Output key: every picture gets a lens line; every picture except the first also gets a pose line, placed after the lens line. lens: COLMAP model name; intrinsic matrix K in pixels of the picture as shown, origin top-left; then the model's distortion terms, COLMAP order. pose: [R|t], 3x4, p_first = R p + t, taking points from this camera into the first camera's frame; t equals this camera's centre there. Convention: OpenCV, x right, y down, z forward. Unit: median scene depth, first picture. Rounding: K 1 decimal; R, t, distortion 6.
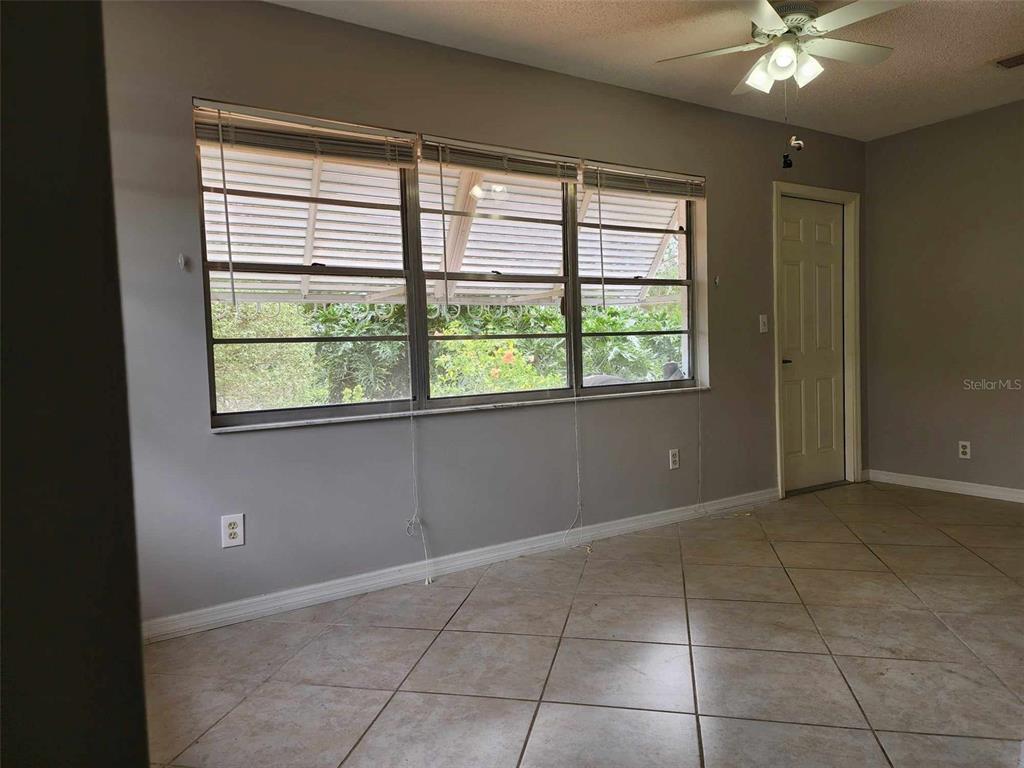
lens RADIAL K [[684.4, 0, 515.2], [0, 684.4, 390.0], [0, 0, 1]] dist [0.047196, -0.030228]
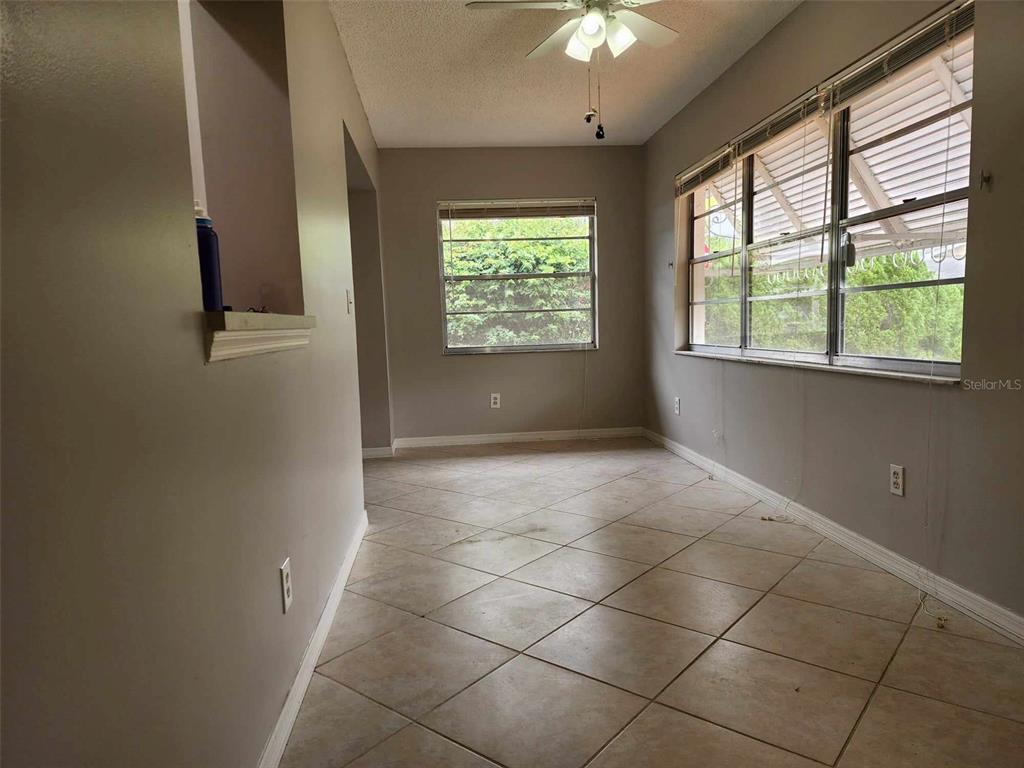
lens RADIAL K [[684.4, 0, 515.2], [0, 684.4, 390.0], [0, 0, 1]] dist [0.047196, -0.030228]
pose [[-0.455266, 0.135061, -0.880052, 1.060697], [-0.007272, 0.987831, 0.155363, -0.090875], [0.890326, 0.077131, -0.448743, 1.057183]]
